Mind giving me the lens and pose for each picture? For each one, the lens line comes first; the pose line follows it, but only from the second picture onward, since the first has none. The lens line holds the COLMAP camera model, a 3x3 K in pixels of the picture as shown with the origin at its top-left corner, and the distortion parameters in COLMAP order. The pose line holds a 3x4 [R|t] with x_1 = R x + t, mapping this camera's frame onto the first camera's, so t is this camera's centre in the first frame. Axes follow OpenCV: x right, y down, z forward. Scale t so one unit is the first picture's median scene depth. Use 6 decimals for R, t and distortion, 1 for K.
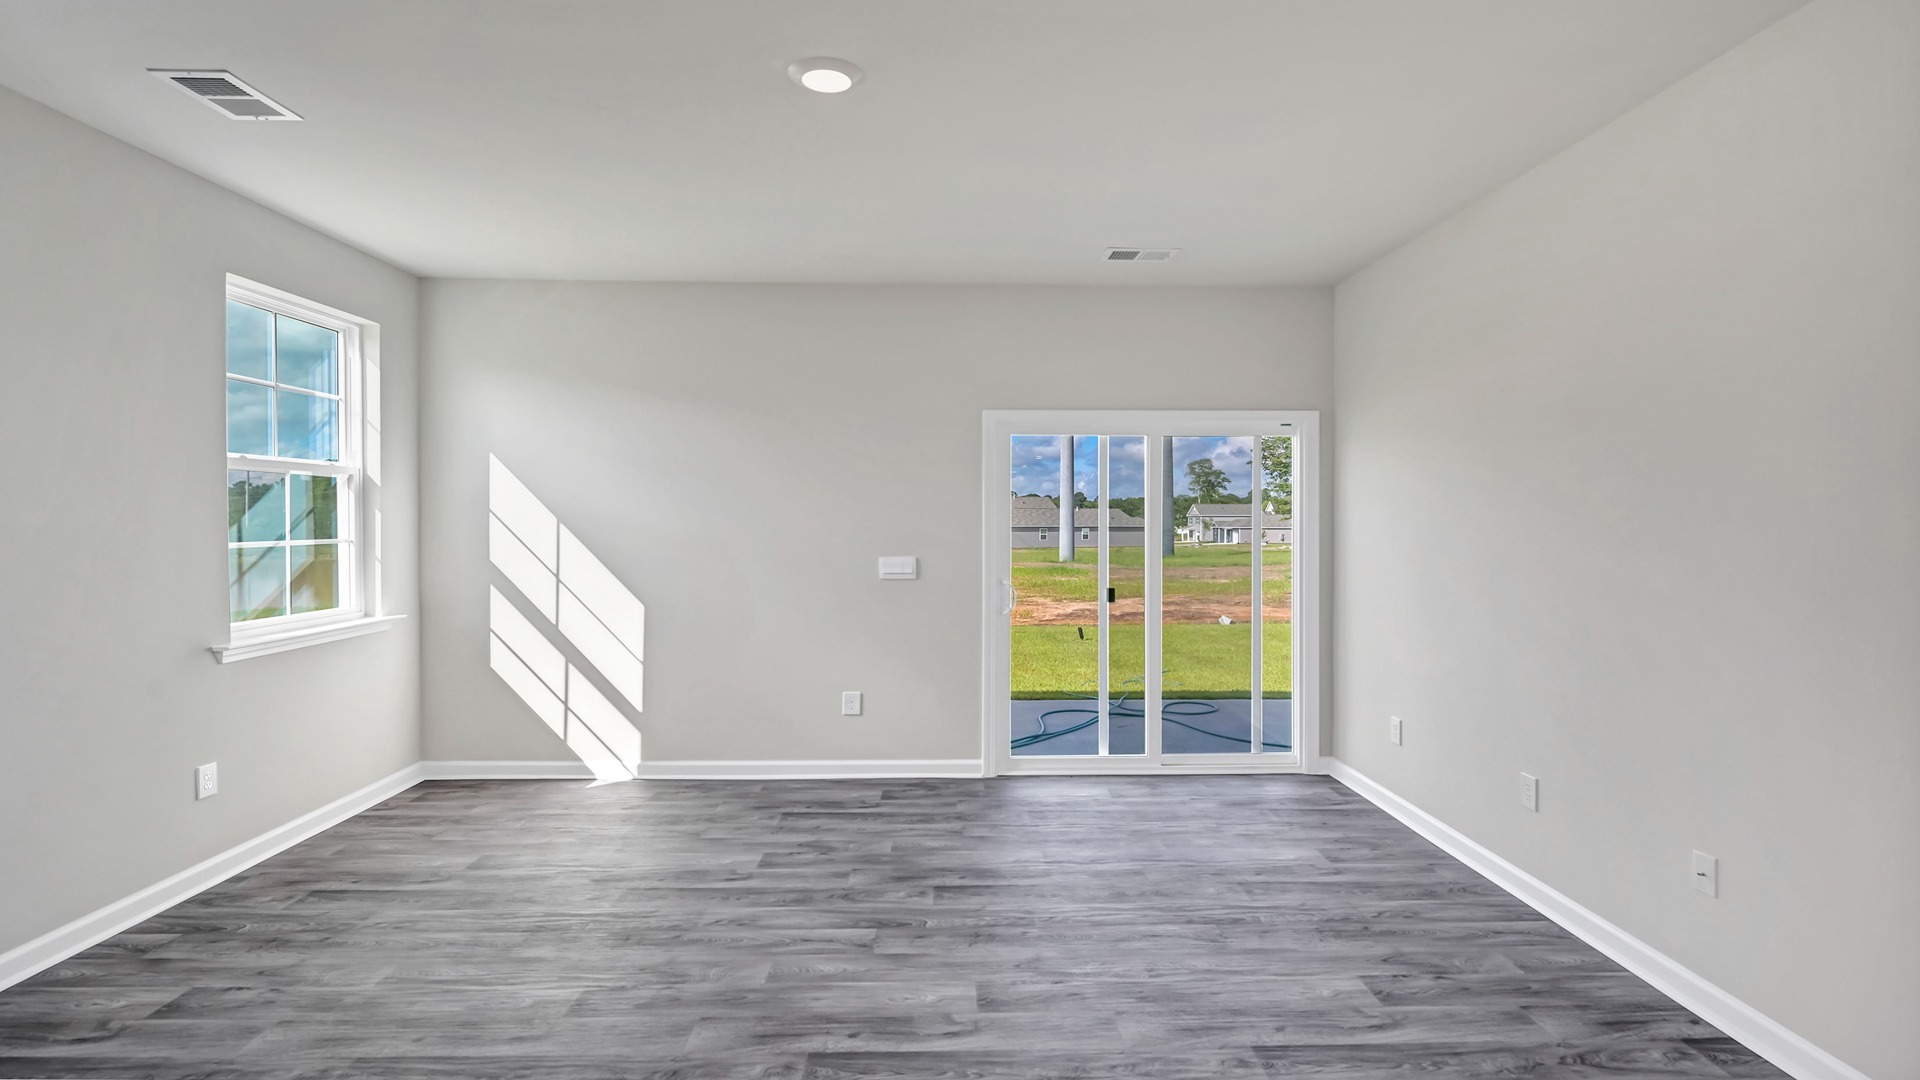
lens RADIAL K [[983.0, 0, 977.7], [0, 983.0, 537.8], [0, 0, 1]] dist [0.005286, -0.007897]
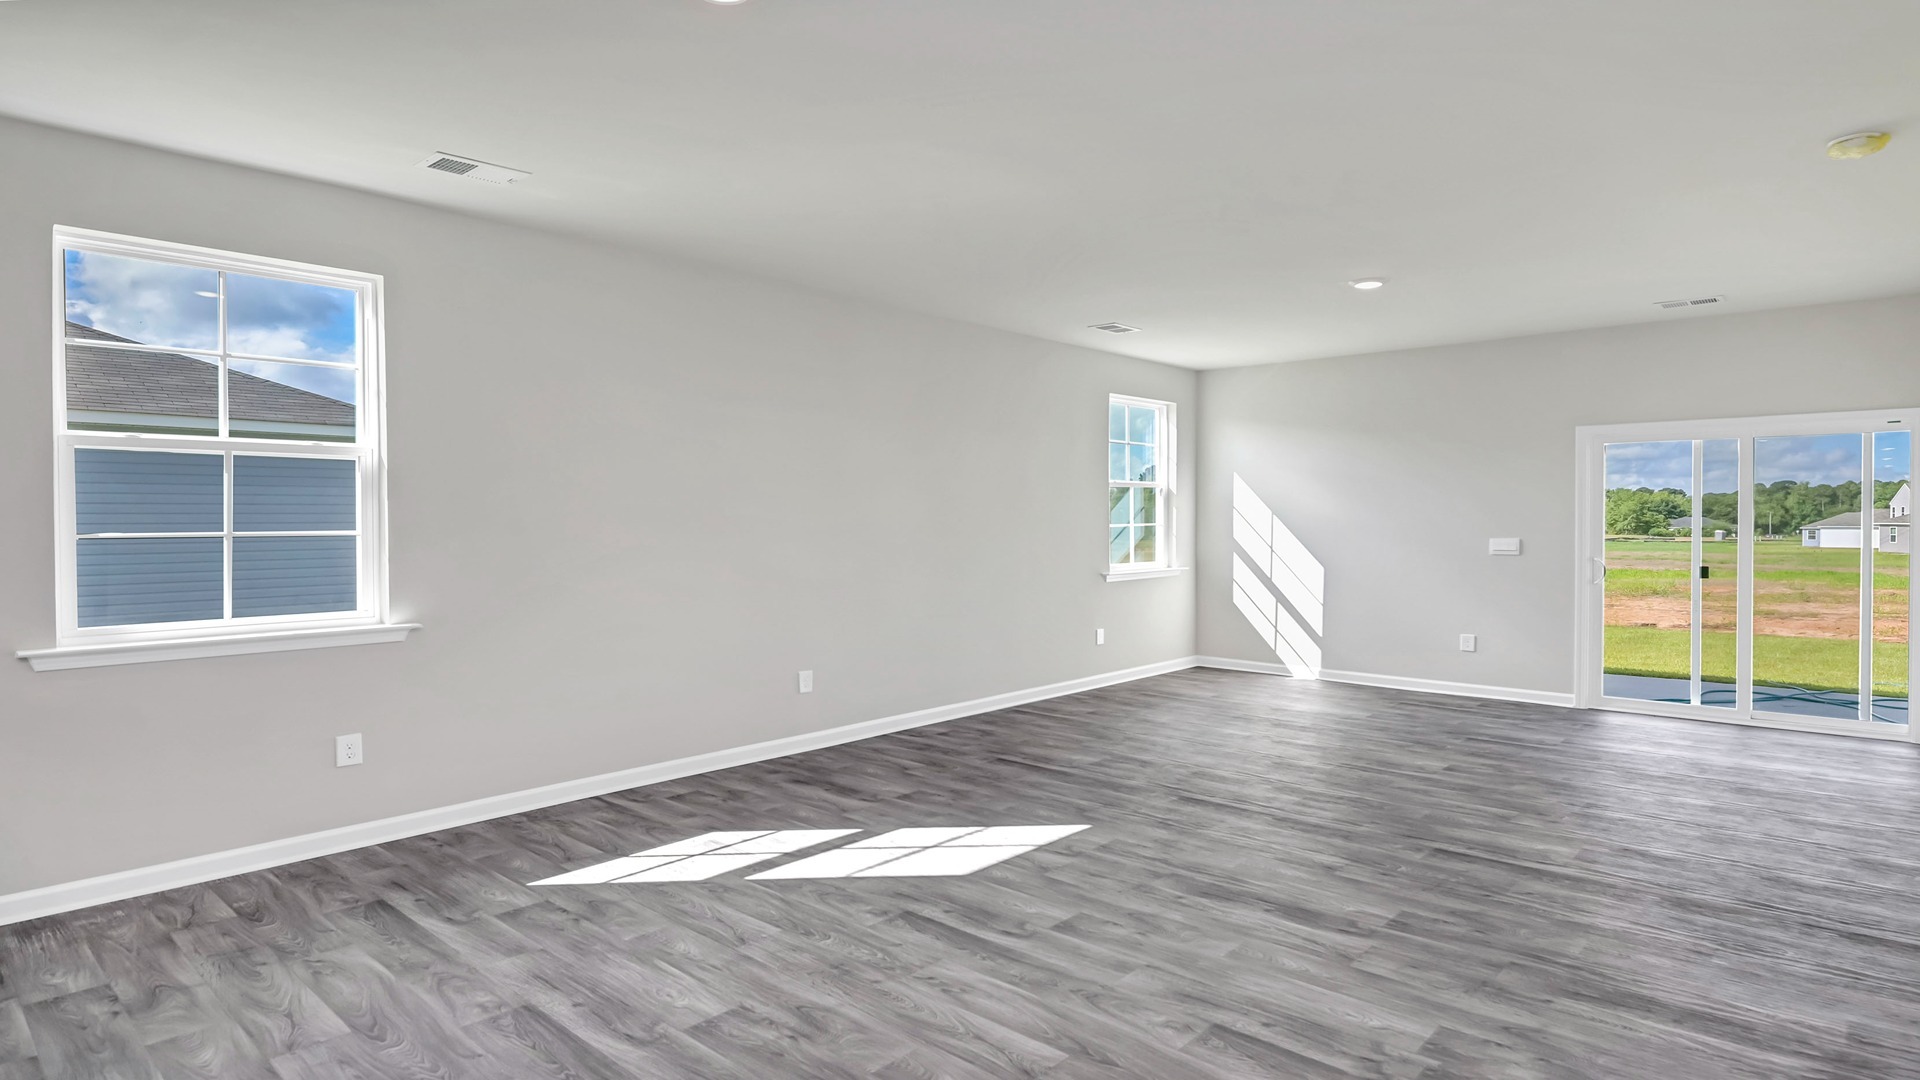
lens RADIAL K [[983.0, 0, 956.7], [0, 983.0, 526.0], [0, 0, 1]] dist [0.005286, -0.007897]
pose [[0.711698, 0.003172, -0.702478, 0.341892], [-0.012729, 0.999884, -0.008382, 0.023678], [0.702370, 0.014908, 0.711656, -0.515908]]
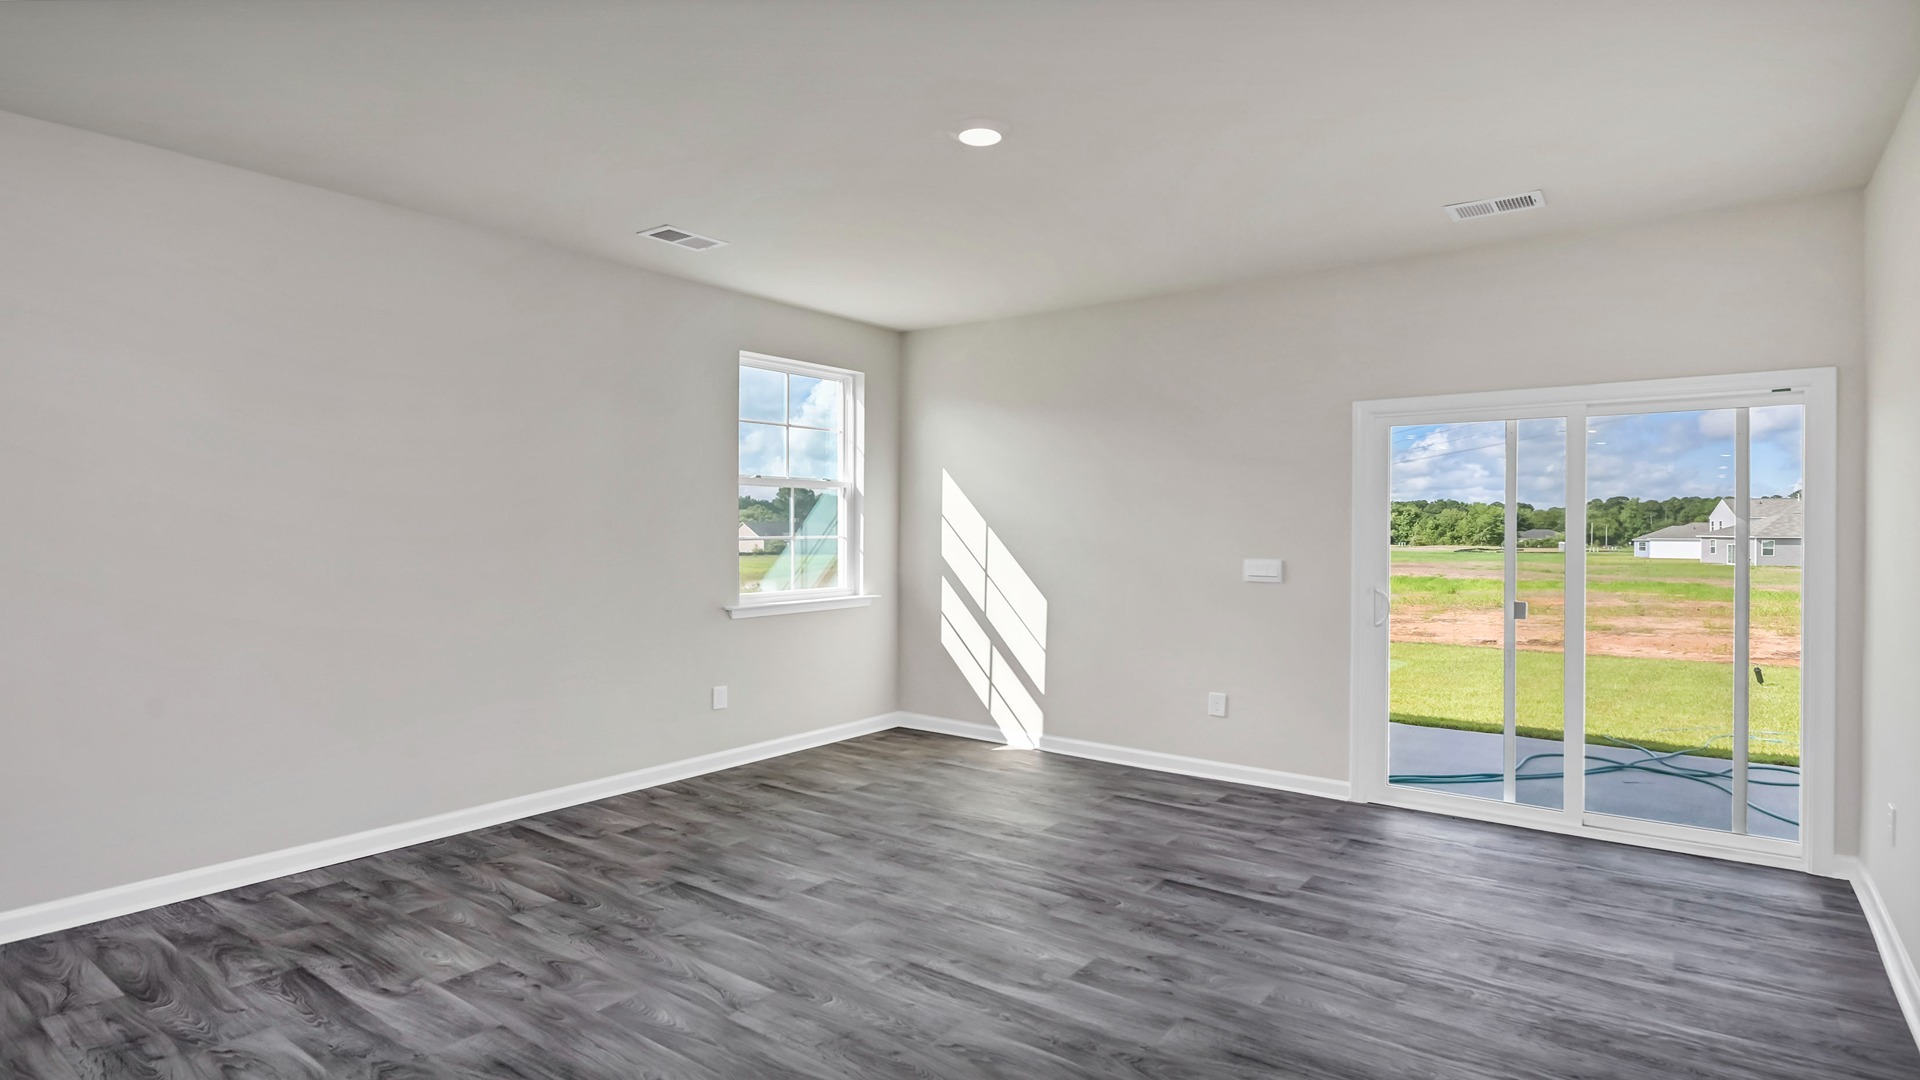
lens RADIAL K [[983.0, 0, 953.1], [0, 983.0, 529.2], [0, 0, 1]] dist [0.005286, -0.007897]
pose [[0.781489, 0.001326, -0.623917, 0.290781], [-0.014869, 0.999753, -0.016500, 0.010216], [0.623741, 0.022172, 0.781316, 0.045644]]
